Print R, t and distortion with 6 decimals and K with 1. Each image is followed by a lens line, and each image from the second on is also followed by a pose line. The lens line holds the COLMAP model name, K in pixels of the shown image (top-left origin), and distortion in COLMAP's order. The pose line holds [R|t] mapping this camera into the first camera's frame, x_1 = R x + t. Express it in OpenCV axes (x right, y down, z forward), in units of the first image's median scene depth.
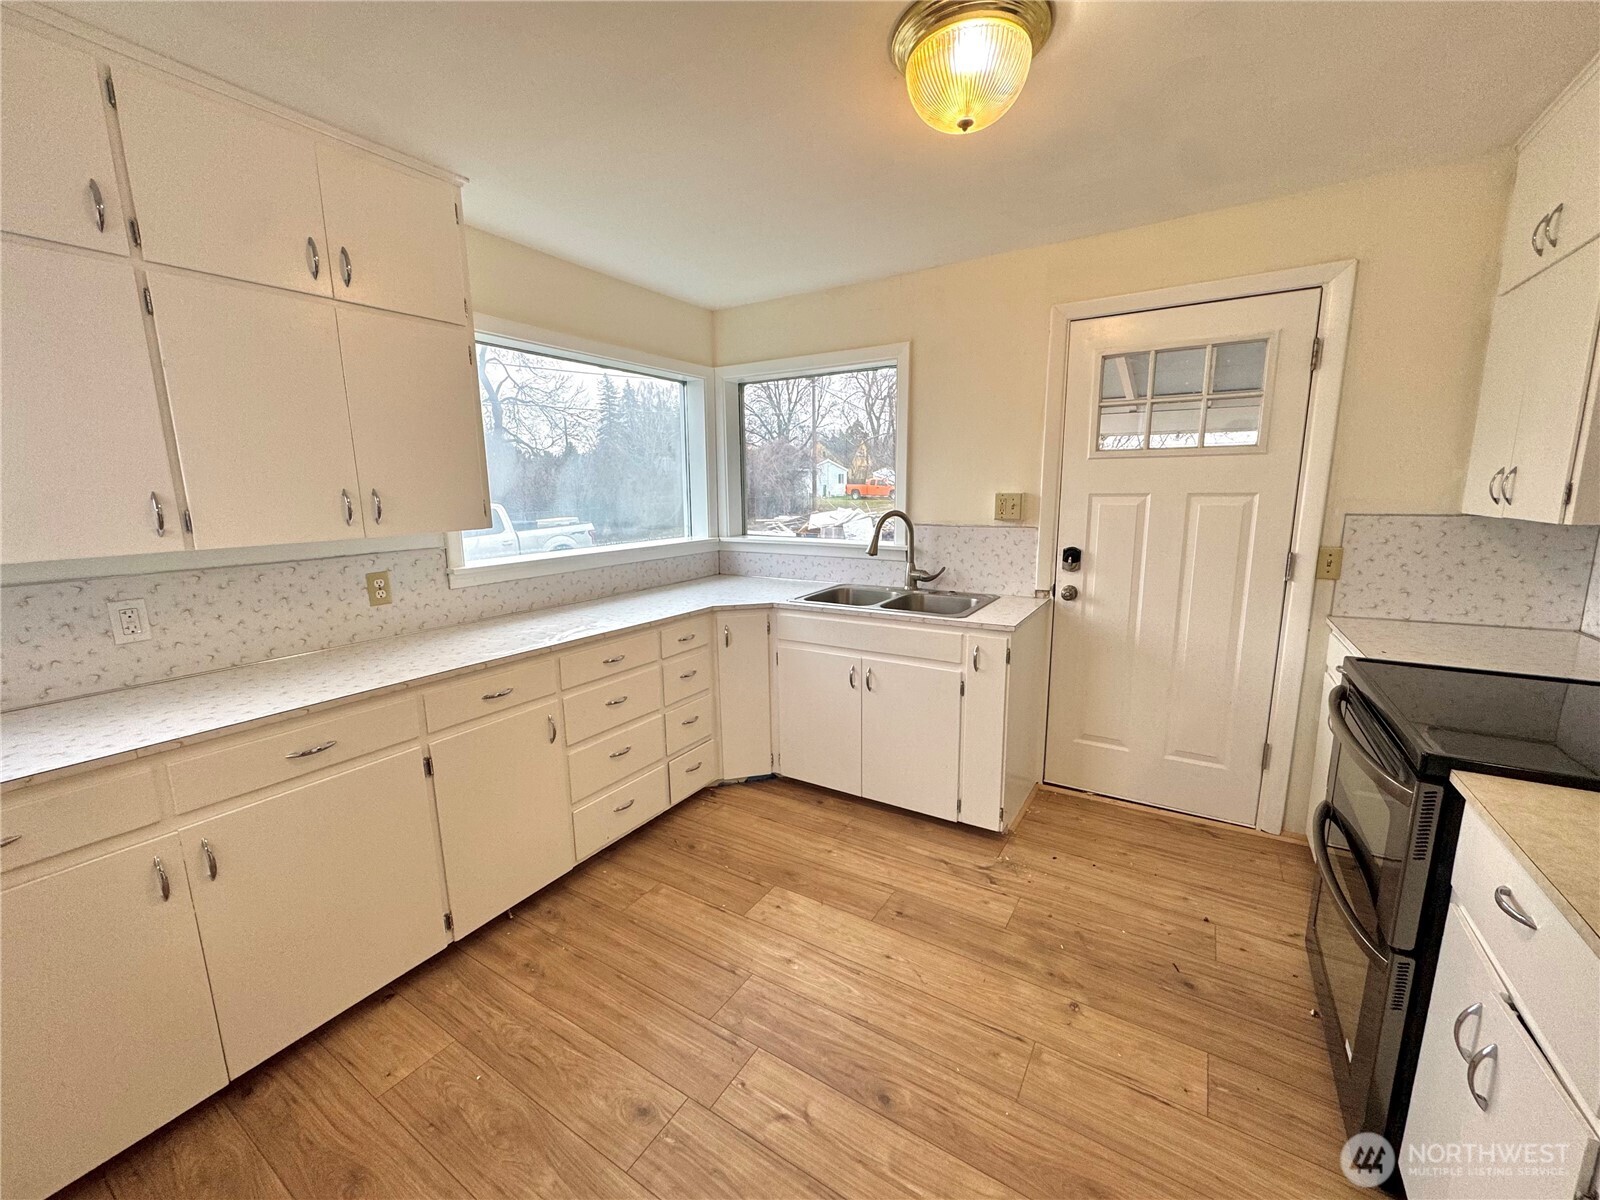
lens RADIAL K [[638.2, 0, 798.0], [0, 638.2, 598.7], [0, 0, 1]] dist [-0.000448, -0.000065]
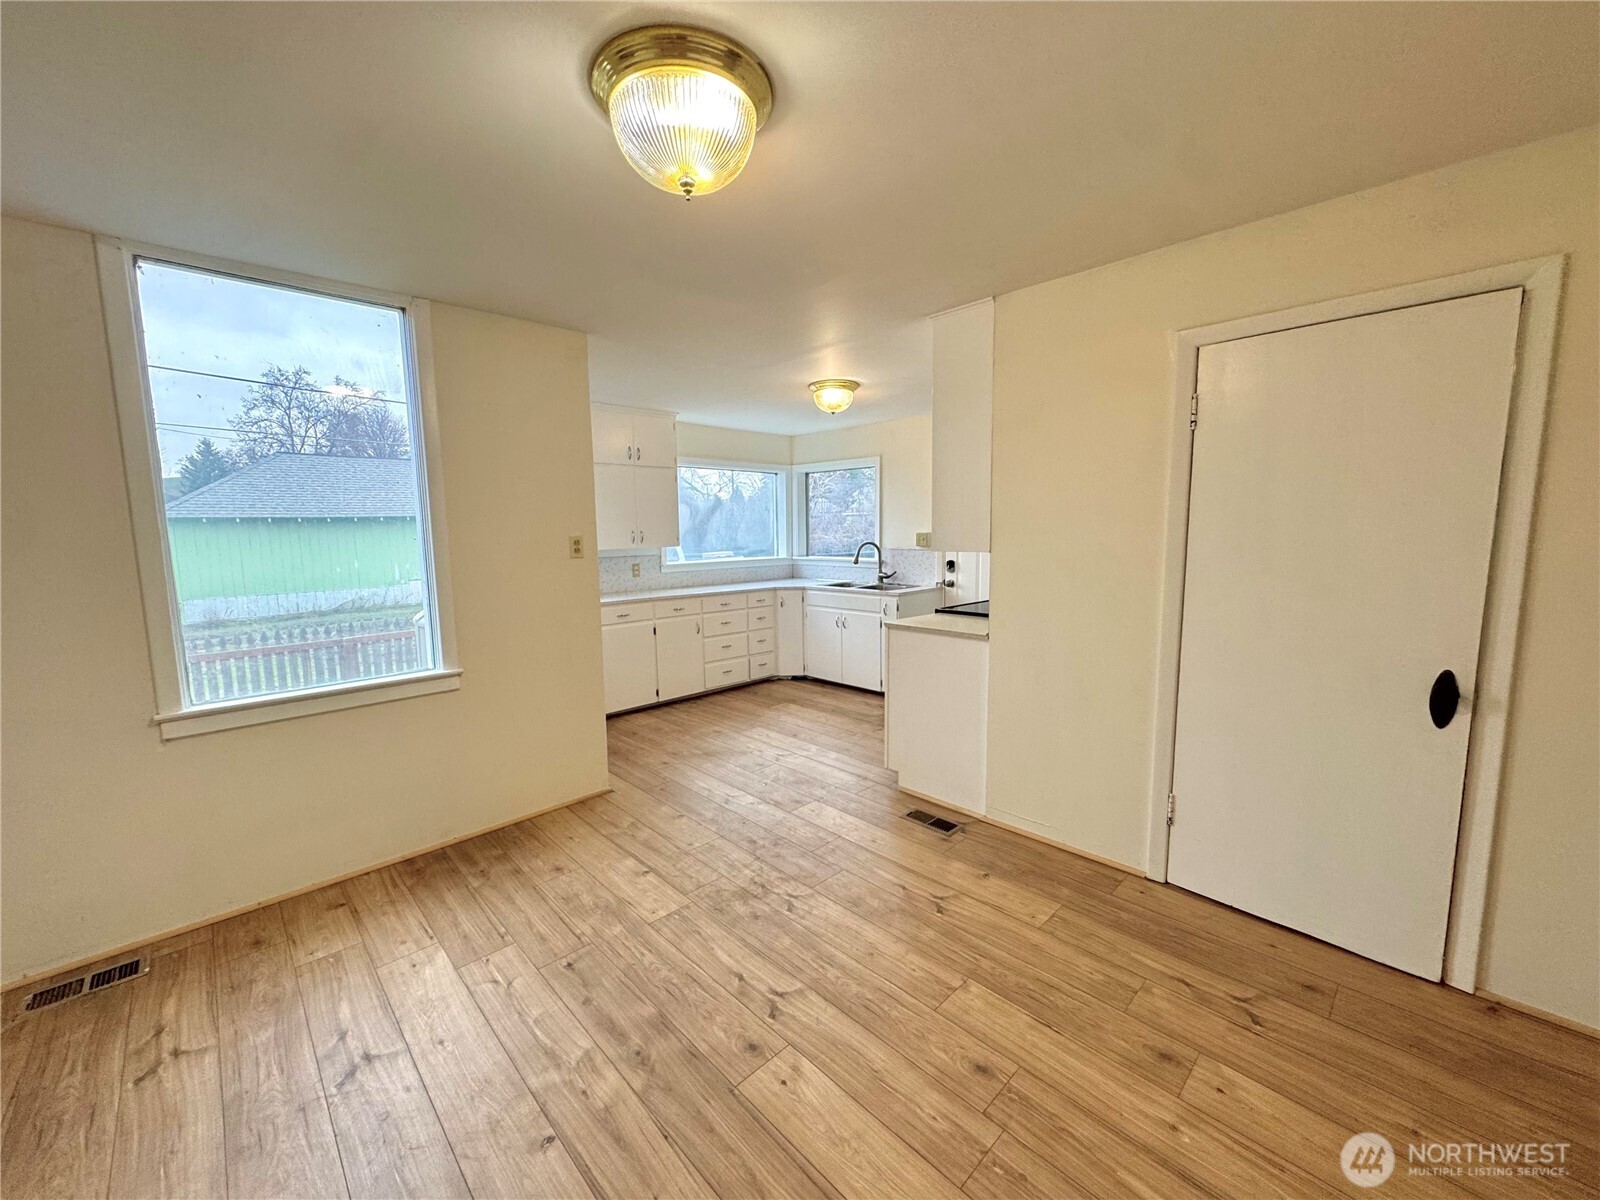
lens RADIAL K [[637.8, 0, 801.9], [0, 637.8, 599.1], [0, 0, 1]] dist [-0.000843, -0.000066]
pose [[0.971841, 0.026411, -0.234151, 0.467025], [-0.040480, 0.997639, -0.055485, 0.174911], [0.232133, 0.063401, 0.970616, -1.054157]]
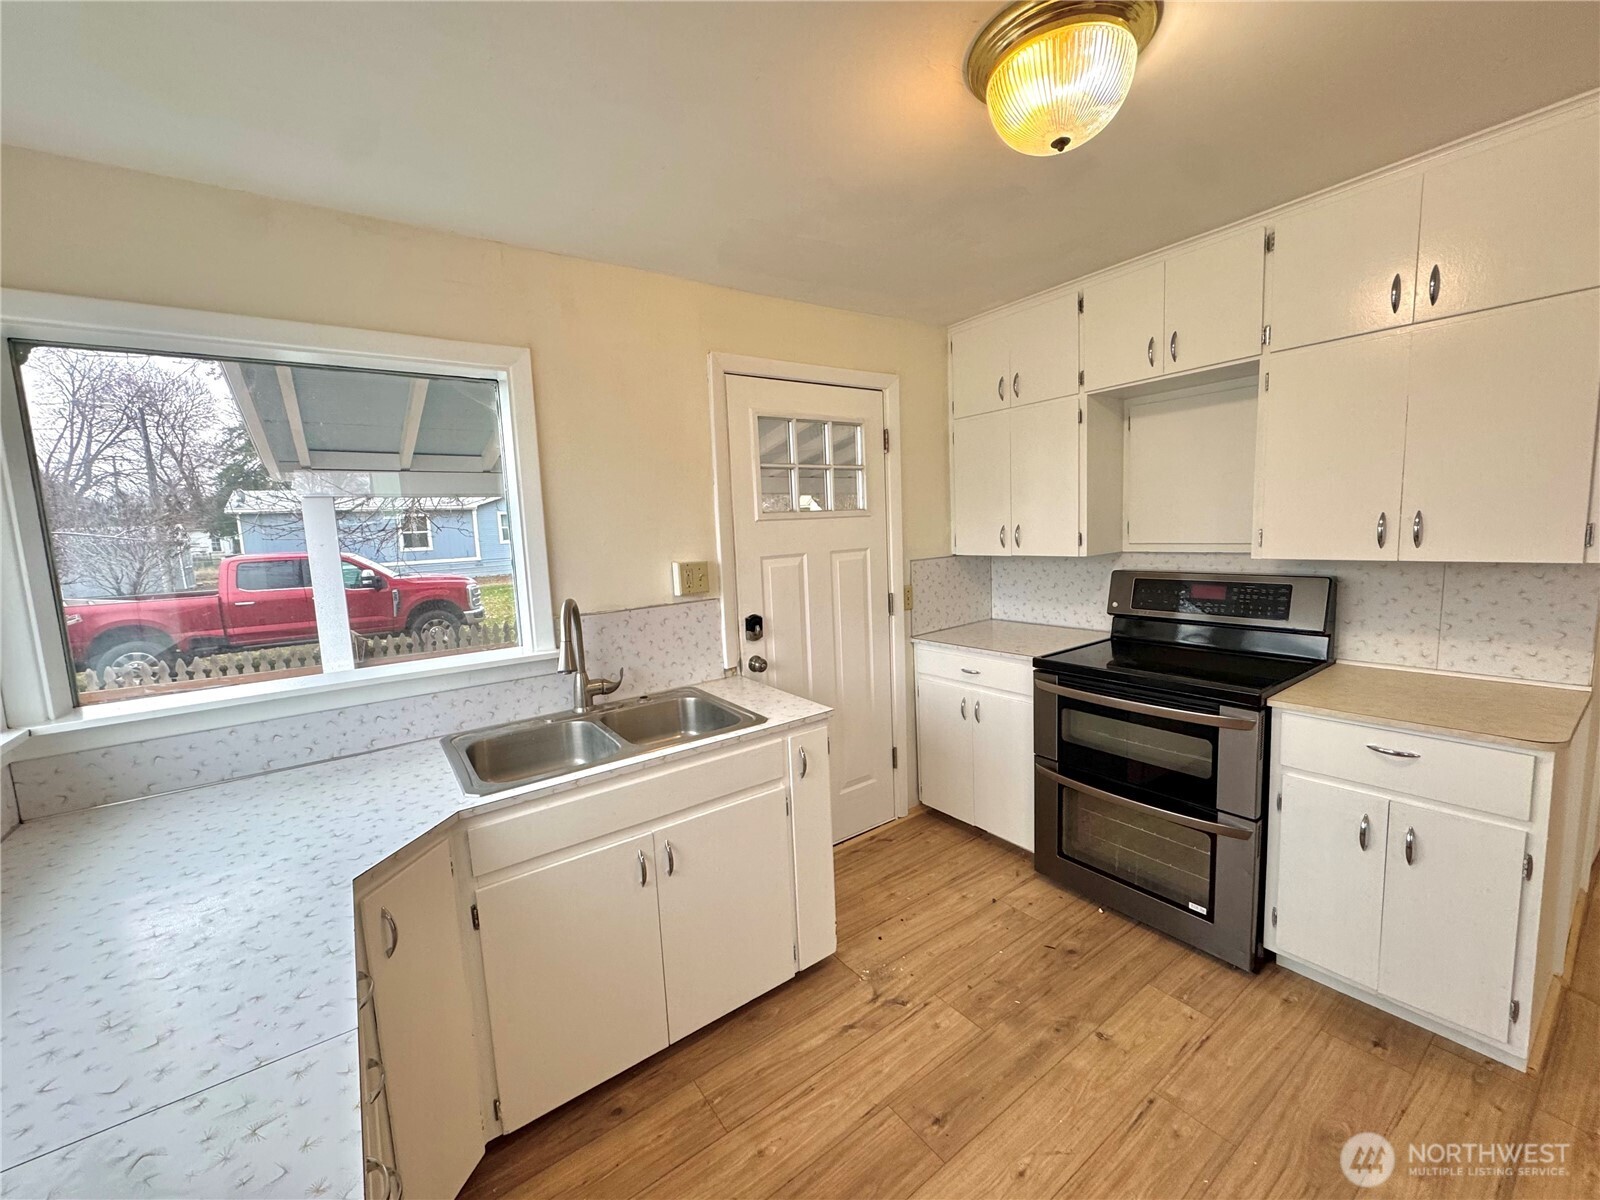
lens RADIAL K [[637.8, 0, 801.9], [0, 637.8, 599.1], [0, 0, 1]] dist [-0.000843, -0.000066]
pose [[0.375920, -0.115917, 0.919373, -0.408573], [0.202912, 0.978364, 0.040386, -0.131631], [-0.904163, 0.171370, 0.391308, 0.594623]]
